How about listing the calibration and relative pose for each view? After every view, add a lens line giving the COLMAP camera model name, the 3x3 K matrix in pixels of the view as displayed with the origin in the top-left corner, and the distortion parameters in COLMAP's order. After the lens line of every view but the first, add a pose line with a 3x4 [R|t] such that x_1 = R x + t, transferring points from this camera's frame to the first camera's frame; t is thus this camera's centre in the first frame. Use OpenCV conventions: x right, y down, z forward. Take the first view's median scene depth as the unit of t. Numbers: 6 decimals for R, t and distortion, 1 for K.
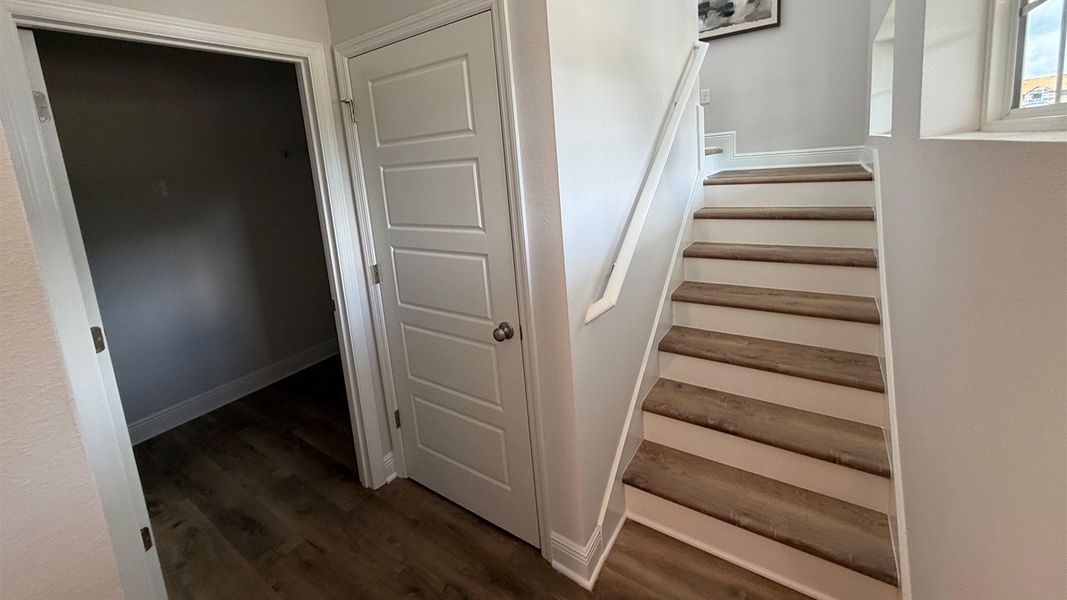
lens RADIAL K [[421.6, 0, 535.4], [0, 421.6, 220.7], [0, 0, 1]] dist [-0.001076, 0.000089]
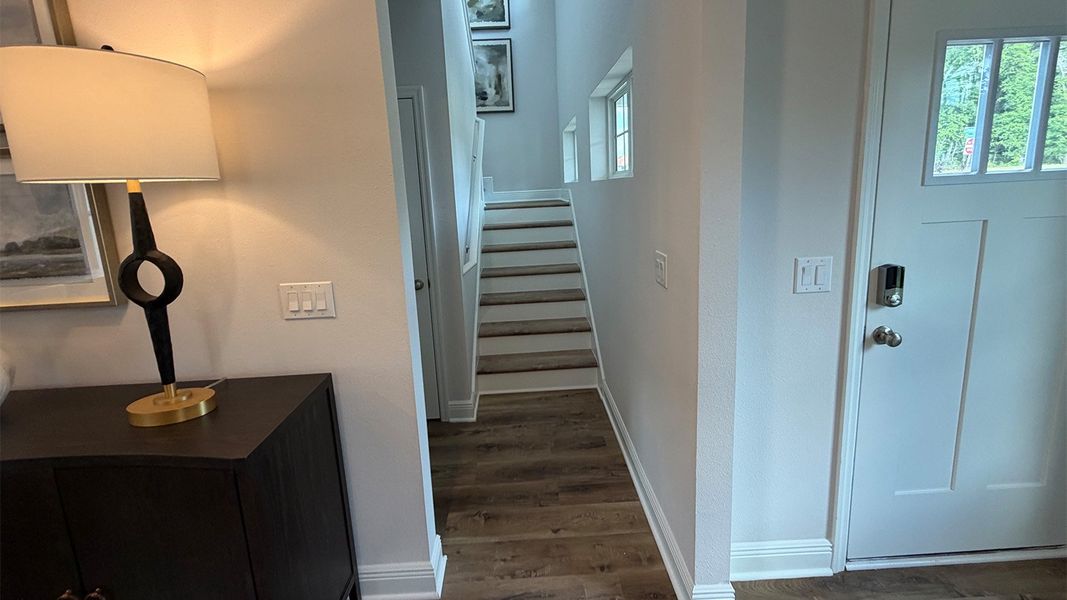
lens RADIAL K [[419.6, 0, 533.9], [0, 419.6, 259.7], [0, 0, 1]] dist [-0.032361, 0.000089]
pose [[0.806088, -0.061276, 0.588615, -0.482387], [0.070458, 0.997488, 0.007351, 0.129423], [-0.587586, 0.035547, 0.808380, -0.445244]]
